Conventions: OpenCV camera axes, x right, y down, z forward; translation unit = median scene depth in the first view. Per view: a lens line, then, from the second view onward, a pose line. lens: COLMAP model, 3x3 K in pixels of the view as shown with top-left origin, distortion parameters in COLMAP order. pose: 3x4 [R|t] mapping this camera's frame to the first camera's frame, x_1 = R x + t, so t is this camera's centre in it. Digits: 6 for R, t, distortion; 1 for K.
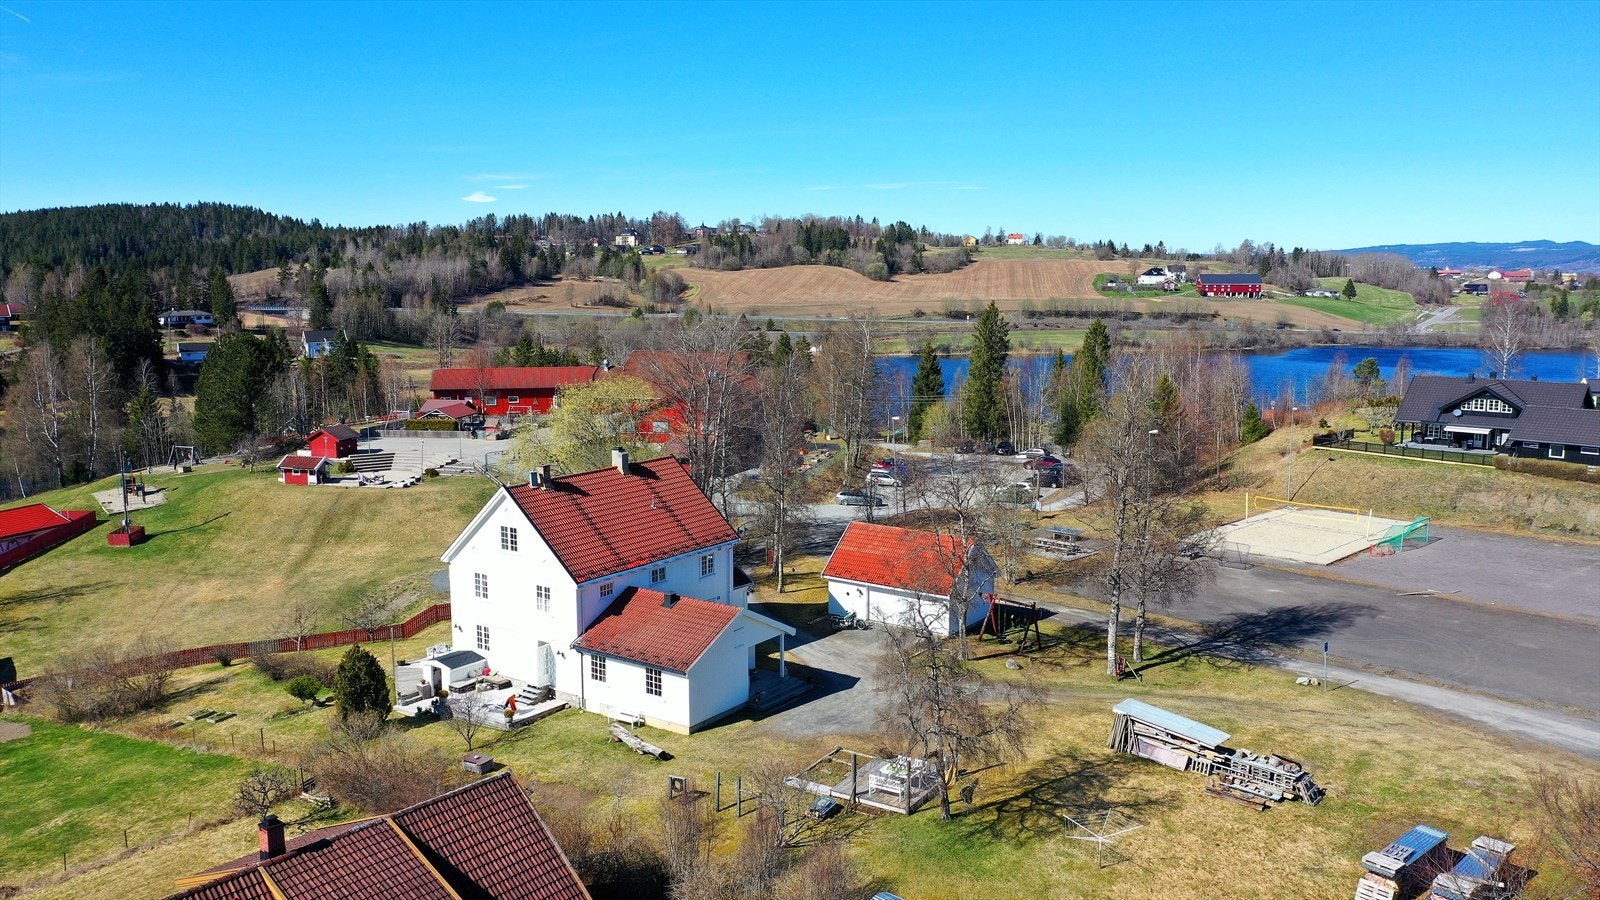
lens RADIAL K [[1259.4, 0, 800.0], [0, 1259.4, 450.0], [0, 0, 1]] dist [-0.004817, -0.002896]
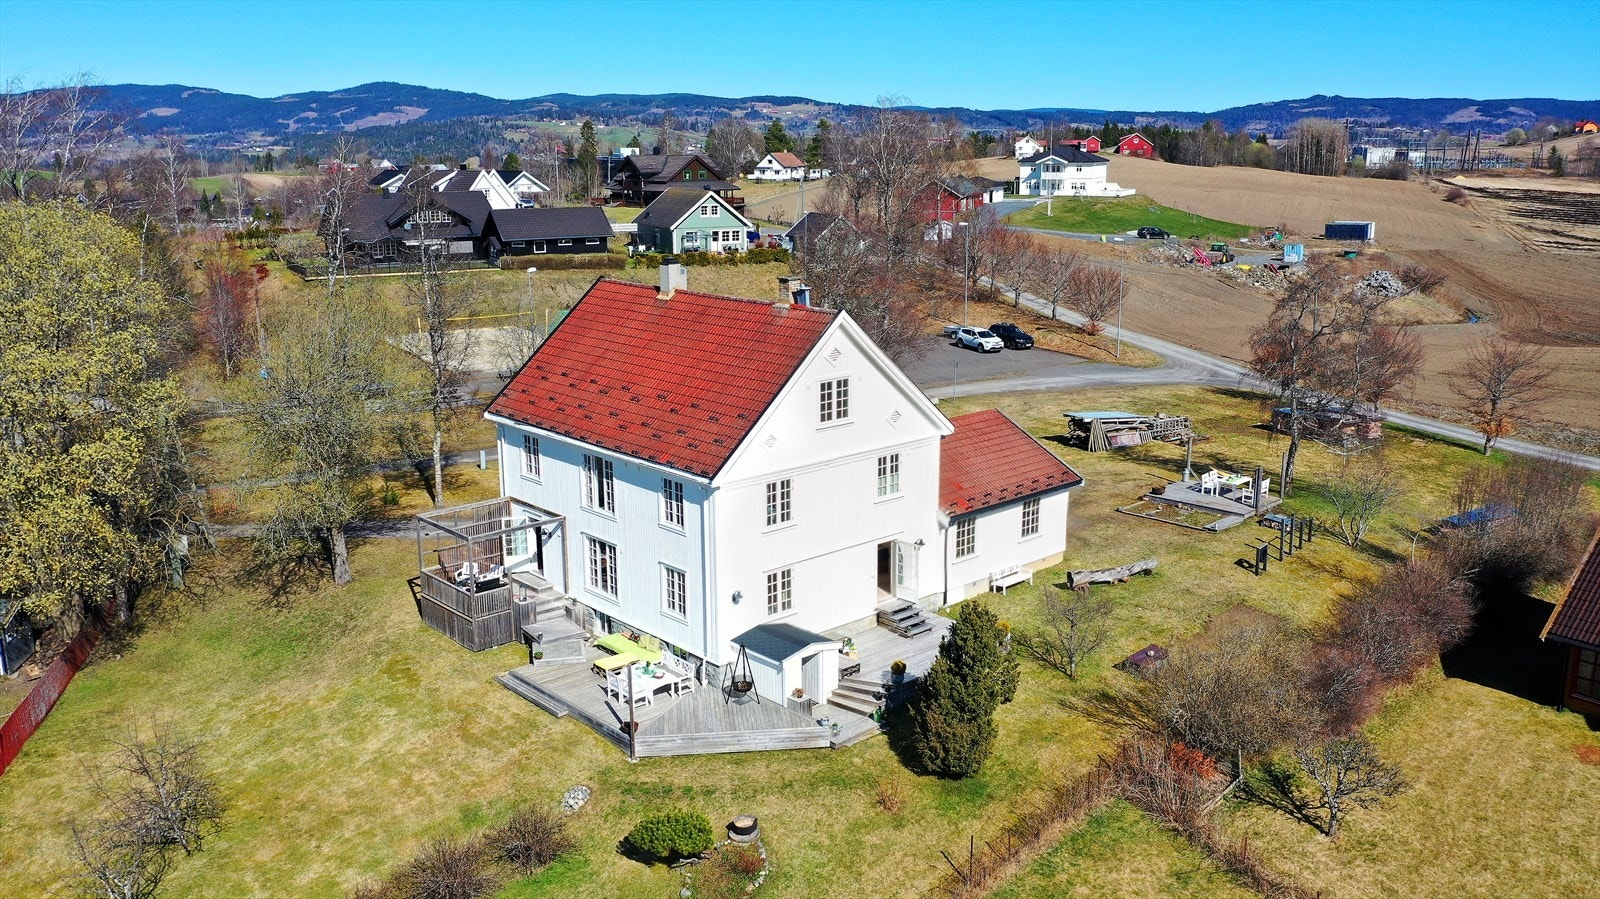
lens RADIAL K [[1259.4, 0, 800.0], [0, 1259.4, 449.5], [0, 0, 1]] dist [-0.004817, -0.002896]
pose [[0.221997, -0.227599, 0.948112, -0.817051], [0.138439, 0.969882, 0.200410, -0.029009], [-0.965169, 0.086765, 0.246819, 0.883663]]
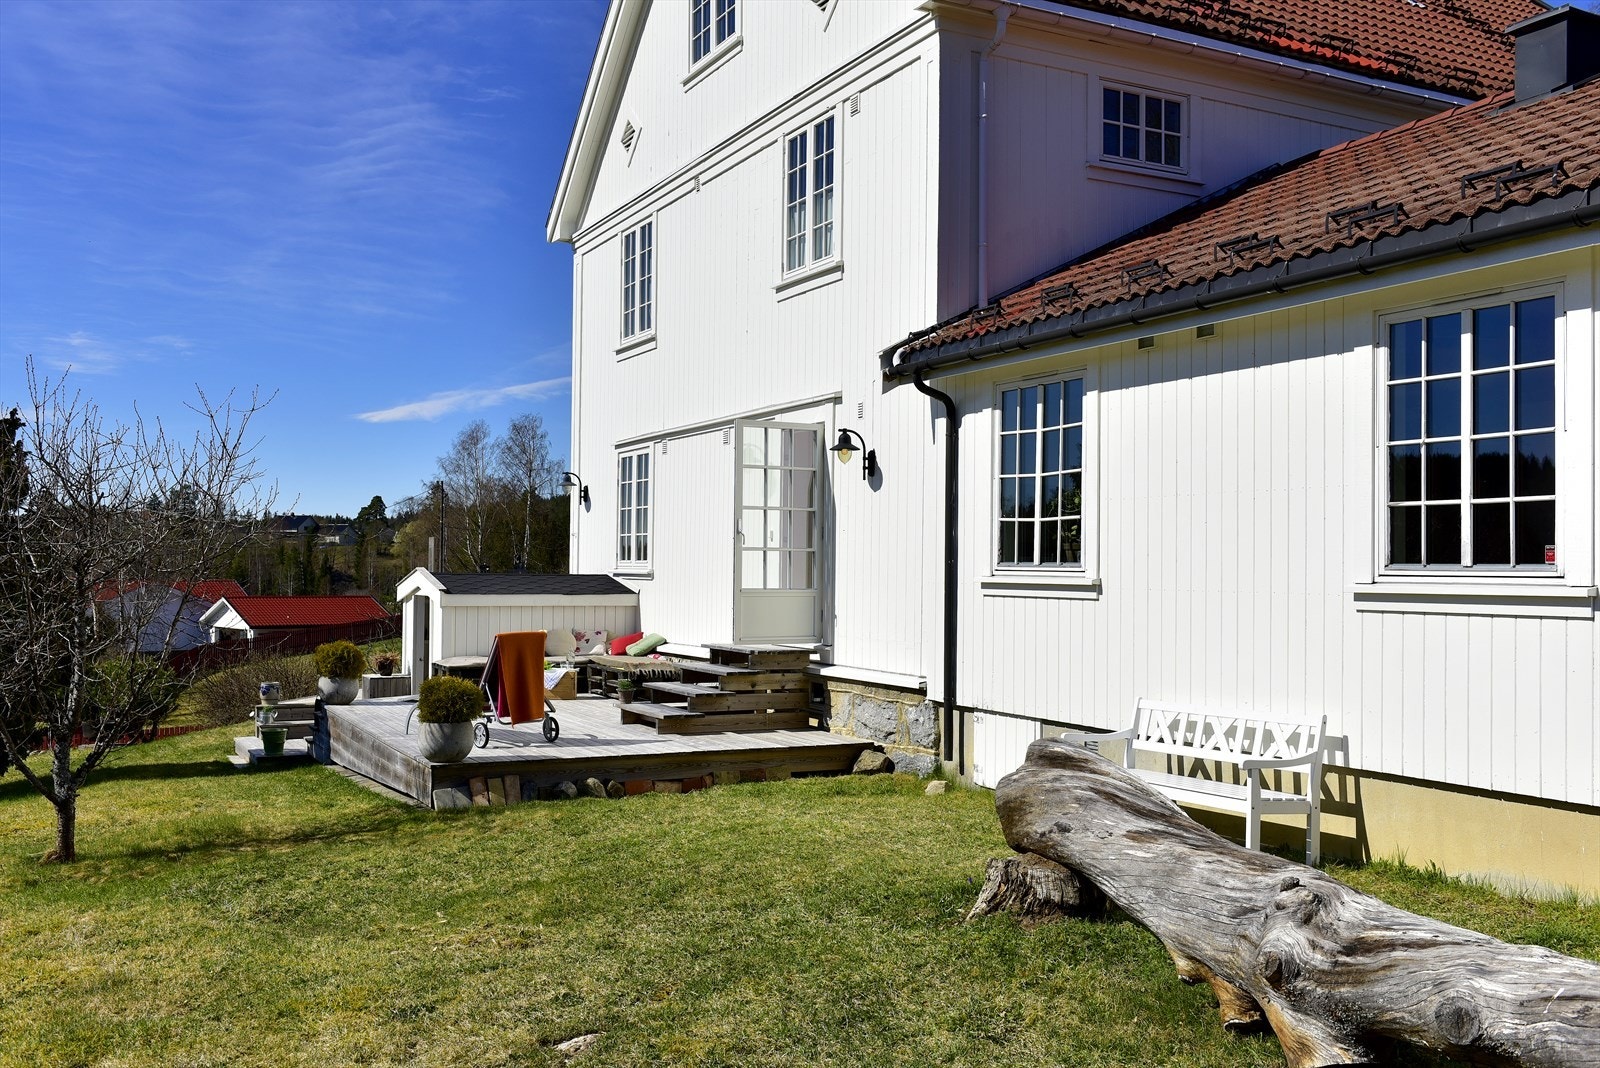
lens RADIAL K [[1470.4, 0, 800.0], [0, 1470.4, 534.0], [0, 0, 1]] dist [-0.005223, -0.000973]
pose [[0.886305, -0.002399, -0.463096, -0.101966], [-0.074074, 0.986377, -0.146879, 0.201370], [0.457140, 0.164483, 0.874053, 0.812588]]
